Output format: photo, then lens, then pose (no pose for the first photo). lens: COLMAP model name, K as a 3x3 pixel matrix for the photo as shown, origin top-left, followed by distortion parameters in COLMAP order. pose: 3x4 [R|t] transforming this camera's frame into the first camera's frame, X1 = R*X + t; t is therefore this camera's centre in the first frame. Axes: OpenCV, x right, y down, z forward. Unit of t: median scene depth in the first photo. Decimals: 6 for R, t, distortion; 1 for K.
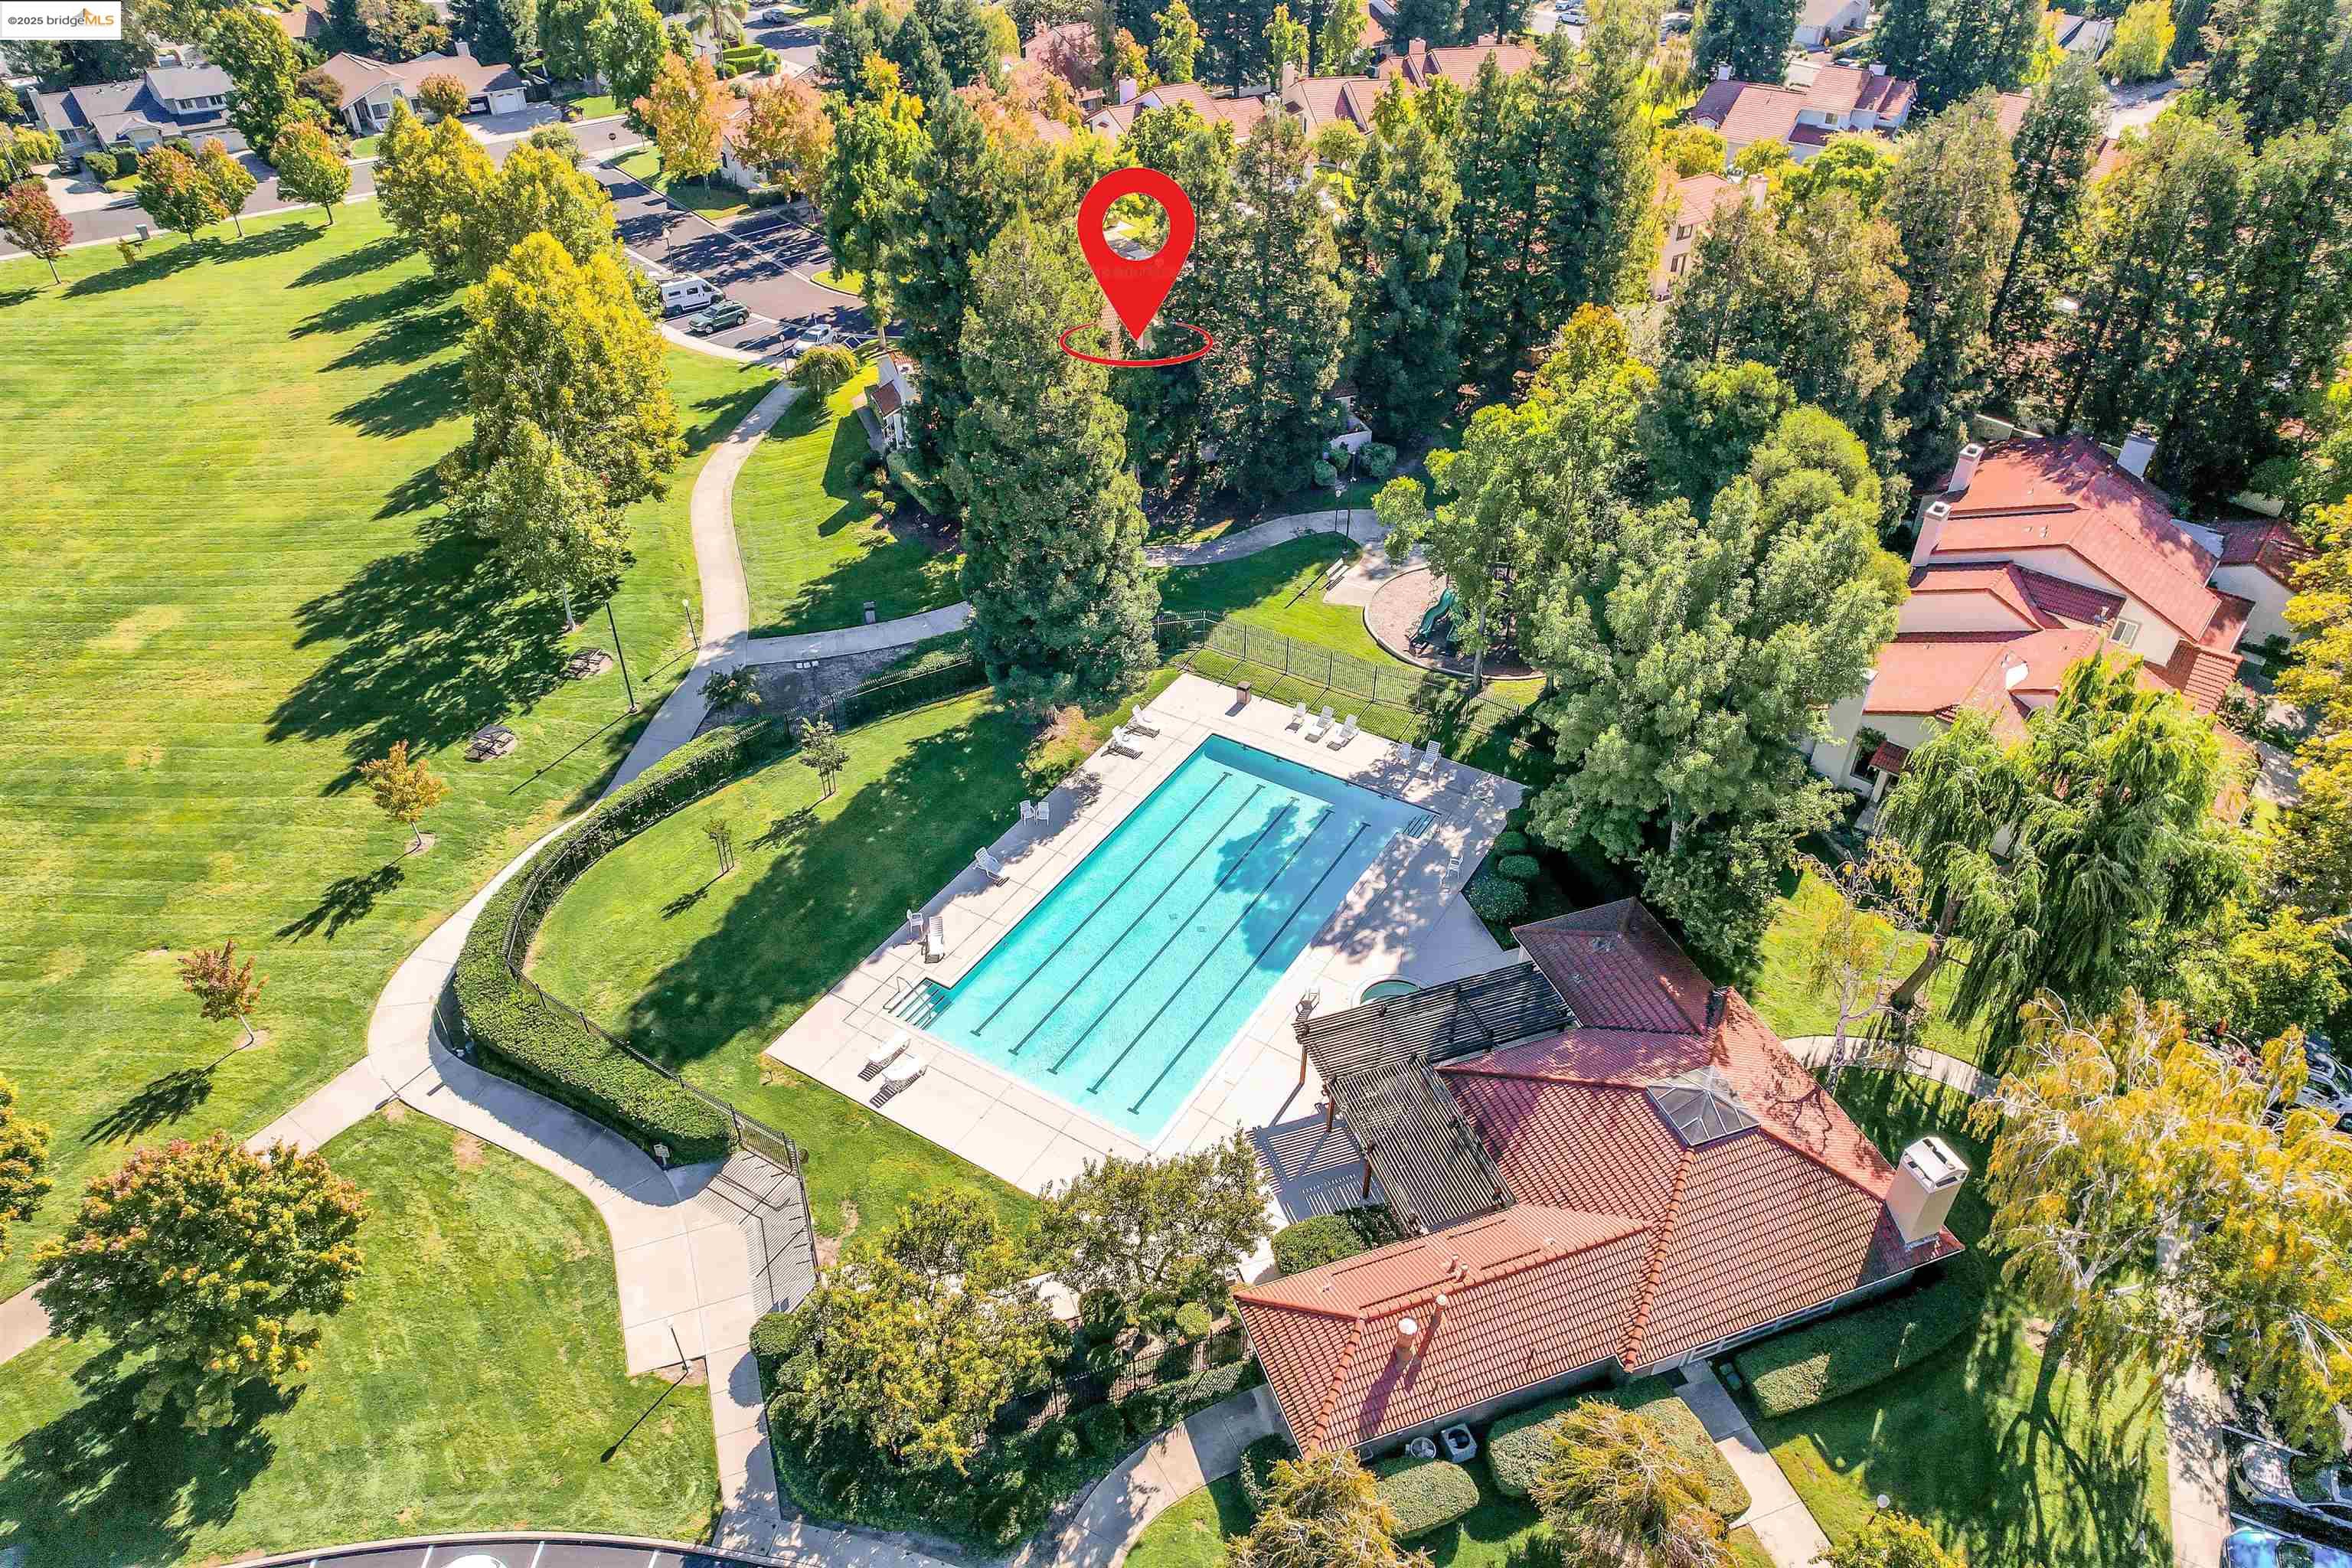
lens RADIAL K [[1568.4, 0, 1251.7], [0, 1568.4, 777.0], [0, 0, 1]] dist [-0.100213, 0.086446]
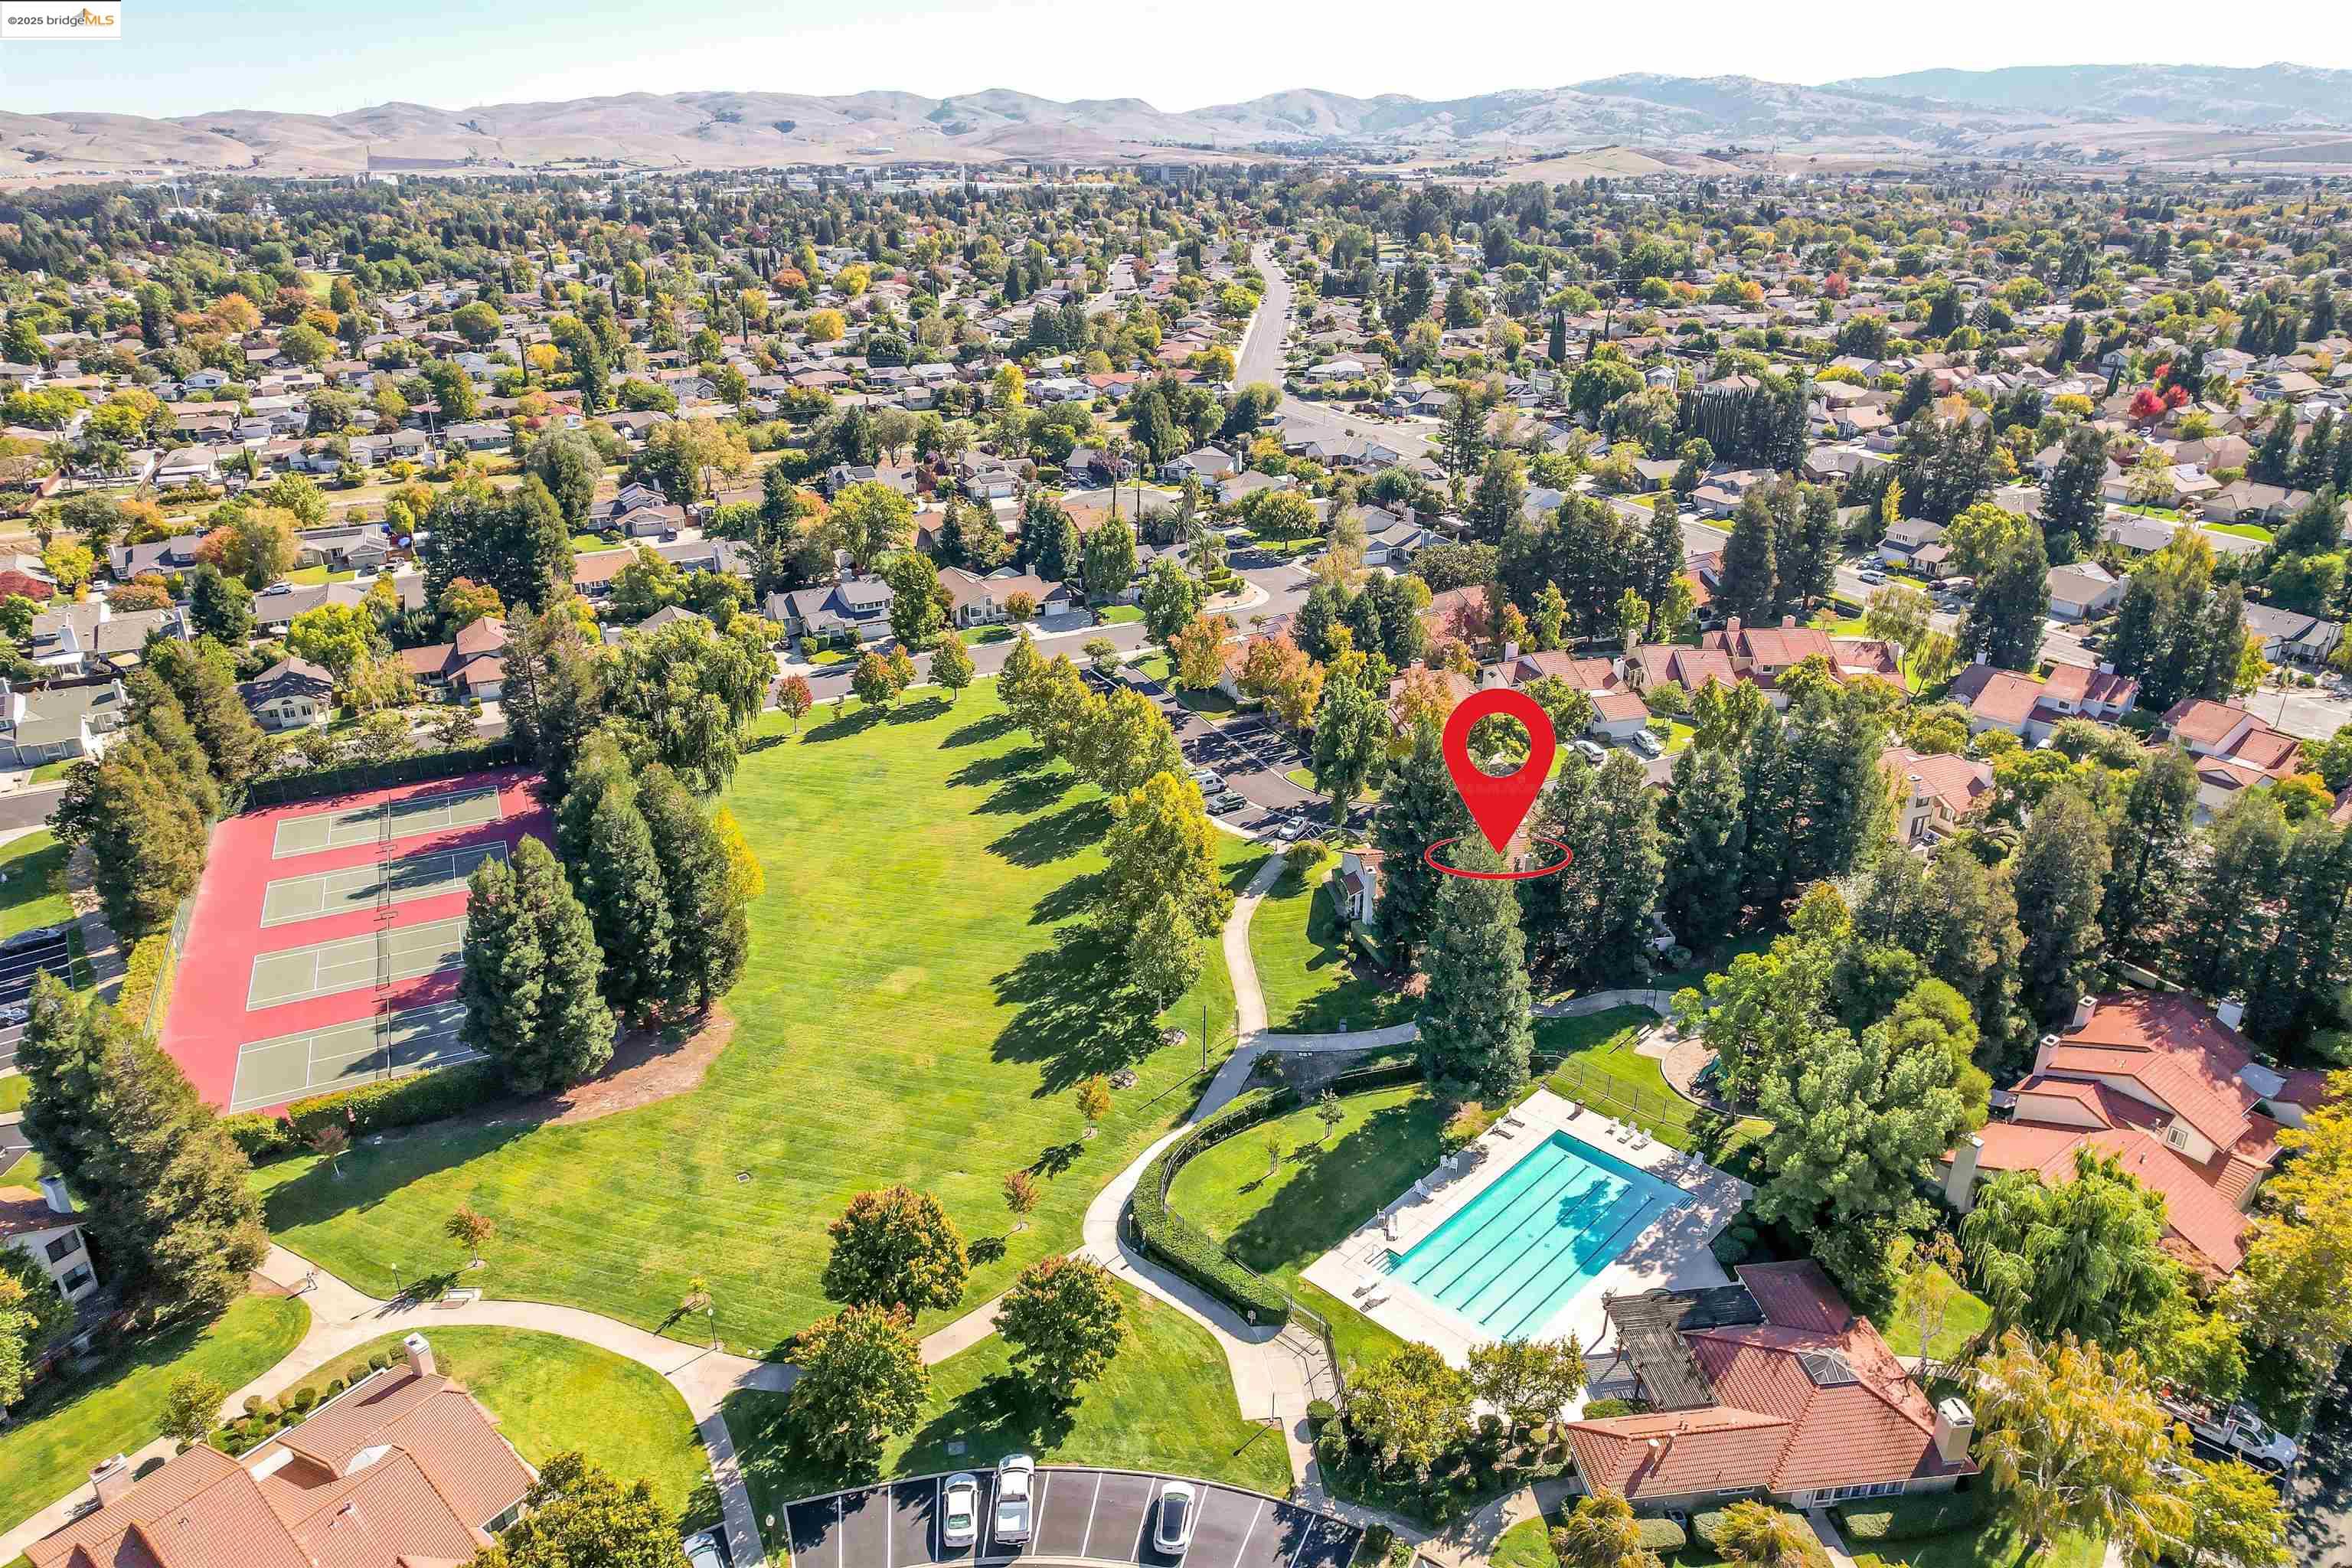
lens RADIAL K [[1527.4, 0, 1172.5], [0, 1527.4, 755.6], [0, 0, 1]] dist [-0.043526, 0.002382]
pose [[0.964223, 0.072796, -0.254901, -0.037646], [-0.135690, 0.961574, -0.238669, 0.029460], [0.227732, 0.264718, 0.937050, -0.668348]]
